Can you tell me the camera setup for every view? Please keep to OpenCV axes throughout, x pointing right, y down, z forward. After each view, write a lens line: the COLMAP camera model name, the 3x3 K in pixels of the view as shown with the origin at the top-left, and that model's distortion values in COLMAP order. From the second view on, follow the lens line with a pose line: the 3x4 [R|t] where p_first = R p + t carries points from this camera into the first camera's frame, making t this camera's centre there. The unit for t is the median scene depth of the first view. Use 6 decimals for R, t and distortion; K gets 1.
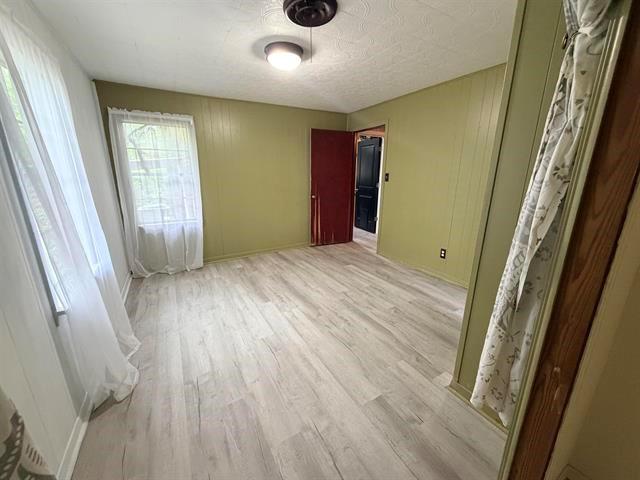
lens RADIAL K [[255.9, 0, 317.9], [0, 255.9, 242.6], [0, 0, 1]] dist [0.003732, -0.000244]
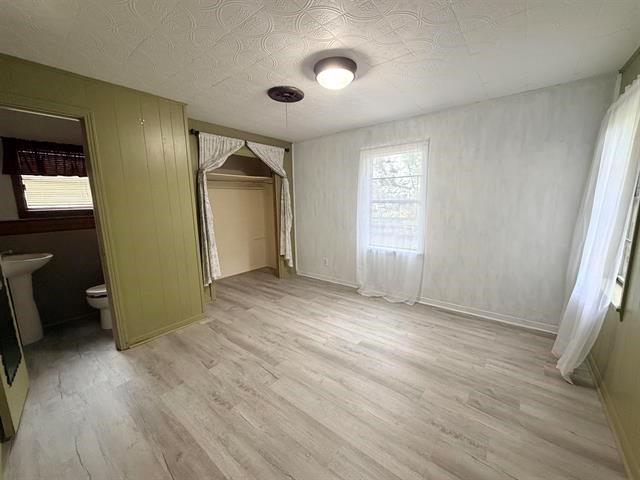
lens RADIAL K [[255.9, 0, 320.0], [0, 255.9, 243.0], [0, 0, 1]] dist [0.003732, -0.000244]
pose [[-0.932407, 0.075889, -0.353352, 0.246930], [-0.079467, 0.910727, 0.405290, -0.488430], [0.352565, 0.405976, -0.843138, 1.752424]]
